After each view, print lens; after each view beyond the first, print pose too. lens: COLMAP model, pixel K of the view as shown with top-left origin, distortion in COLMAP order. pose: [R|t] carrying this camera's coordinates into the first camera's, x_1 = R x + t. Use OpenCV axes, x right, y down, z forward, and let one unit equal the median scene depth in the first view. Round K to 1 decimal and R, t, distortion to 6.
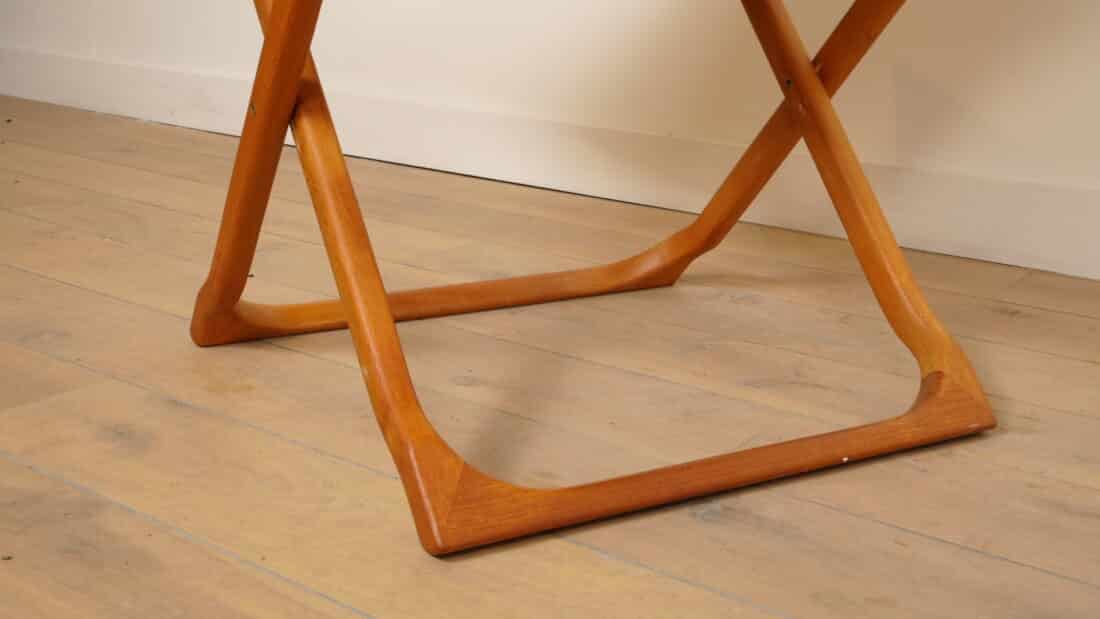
lens RADIAL K [[1306.1, 0, 550.0], [0, 1306.1, 309.5], [0, 0, 1]] dist [-0.013918, -0.007472]
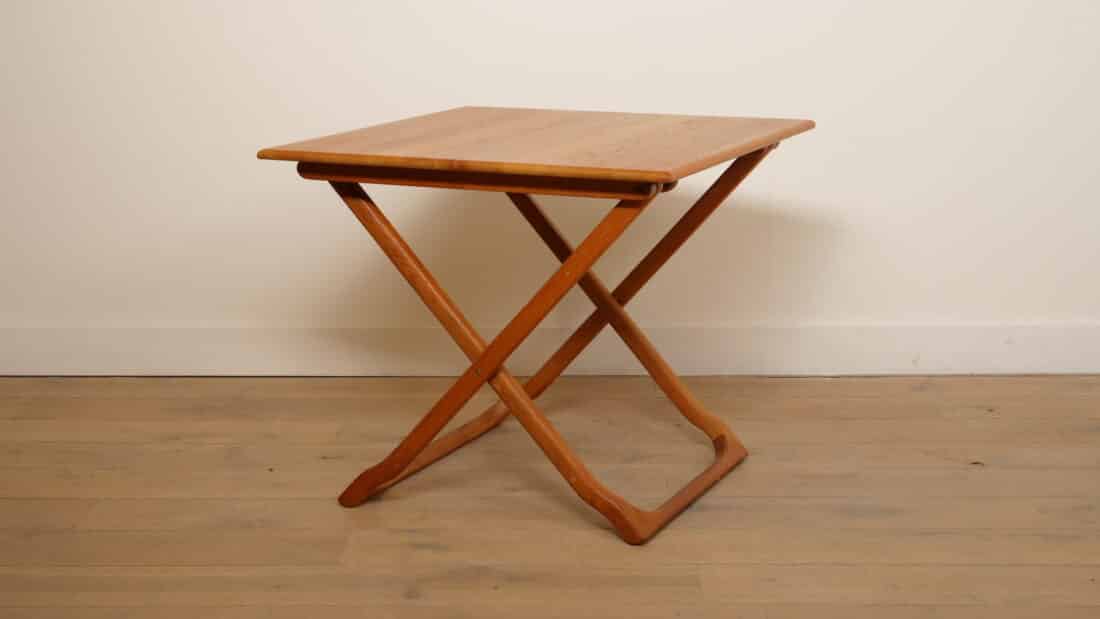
lens RADIAL K [[1879.1, 0, 550.0], [0, 1879.1, 309.5], [0, 0, 1]] dist [0.035880, 0.041733]
pose [[0.792183, -0.147152, 0.592277, -1.557105], [0.180756, 0.983525, 0.002593, -0.193583], [-0.582901, 0.105004, 0.805730, -1.228257]]
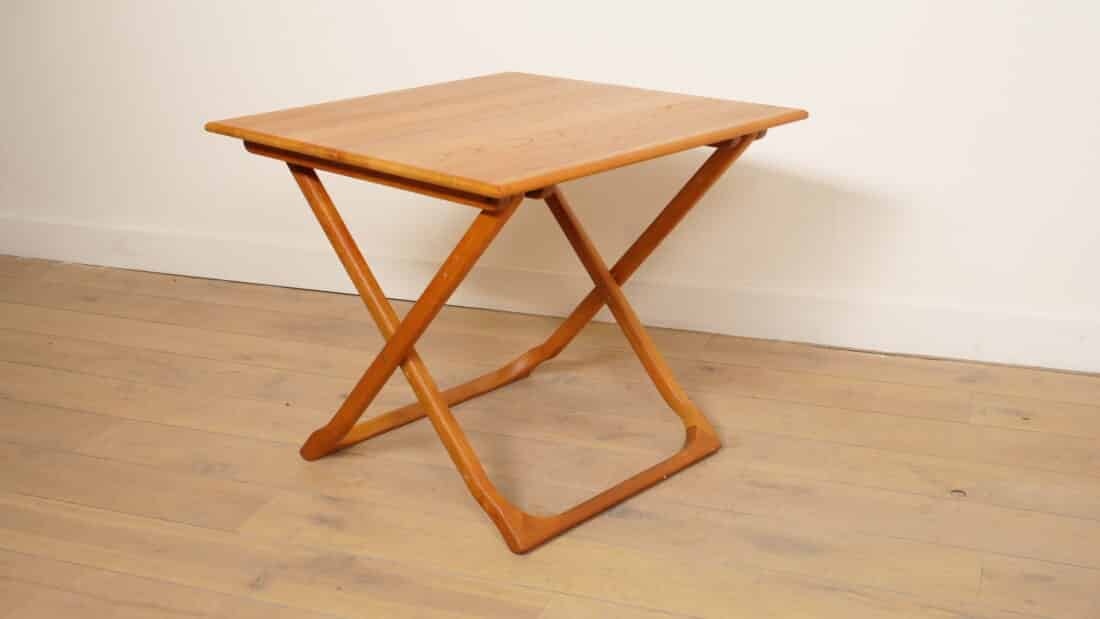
lens RADIAL K [[1306.1, 0, 550.0], [0, 1306.1, 309.5], [0, 0, 1]] dist [-0.013918, -0.007472]
pose [[0.953637, -0.128943, 0.271937, -0.432217], [0.112931, 0.990858, 0.073802, -0.289658], [-0.278967, -0.039671, 0.959481, -0.876190]]
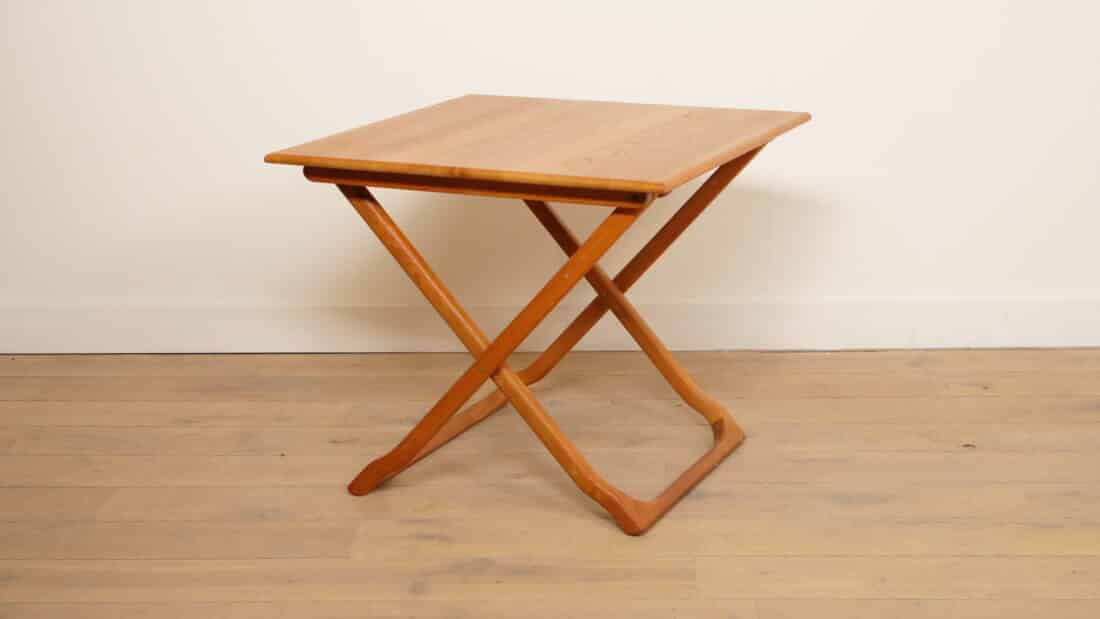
lens RADIAL K [[1879.1, 0, 550.0], [0, 1879.1, 309.5], [0, 0, 1]] dist [0.035880, 0.041733]
pose [[0.797824, -0.181013, 0.575075, -1.557482], [0.186584, 0.981167, 0.049981, -0.312599], [-0.573291, 0.067424, 0.816573, -1.314940]]
